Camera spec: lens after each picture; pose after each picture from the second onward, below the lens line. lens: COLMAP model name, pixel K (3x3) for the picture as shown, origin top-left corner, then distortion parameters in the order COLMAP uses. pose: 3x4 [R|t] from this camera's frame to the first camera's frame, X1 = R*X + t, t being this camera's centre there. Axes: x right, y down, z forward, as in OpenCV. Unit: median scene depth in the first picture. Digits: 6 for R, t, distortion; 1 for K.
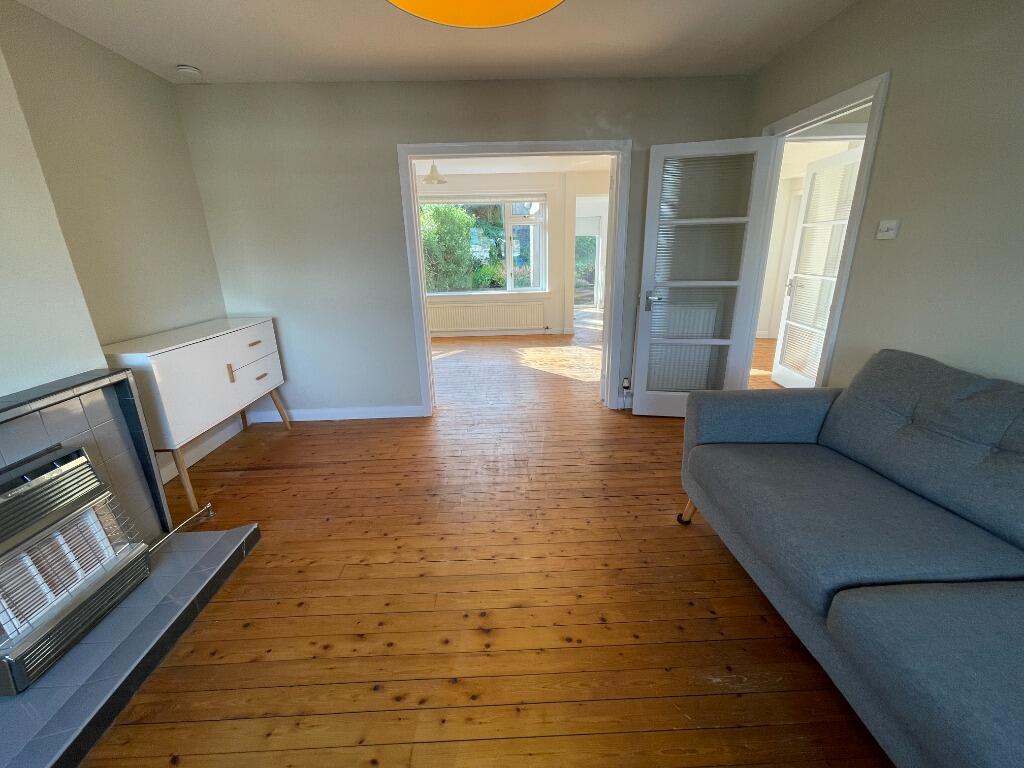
lens RADIAL K [[410.8, 0, 514.8], [0, 410.8, 382.1], [0, 0, 1]] dist [-0.003192, 0.000923]
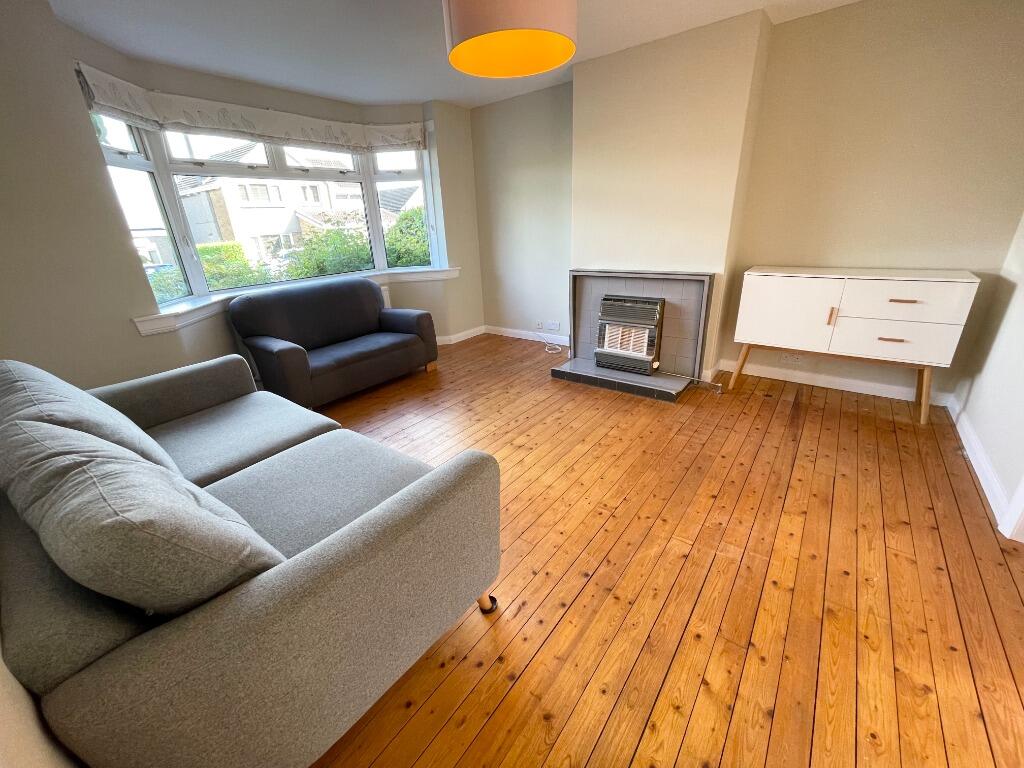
lens RADIAL K [[410.8, 0, 509.0], [0, 410.8, 384.5], [0, 0, 1]] dist [-0.003192, 0.000923]
pose [[-0.644688, 0.327430, -0.690772, 0.604630], [-0.175880, 0.815852, 0.550865, -0.305890], [0.743938, 0.476629, -0.468382, 0.947983]]
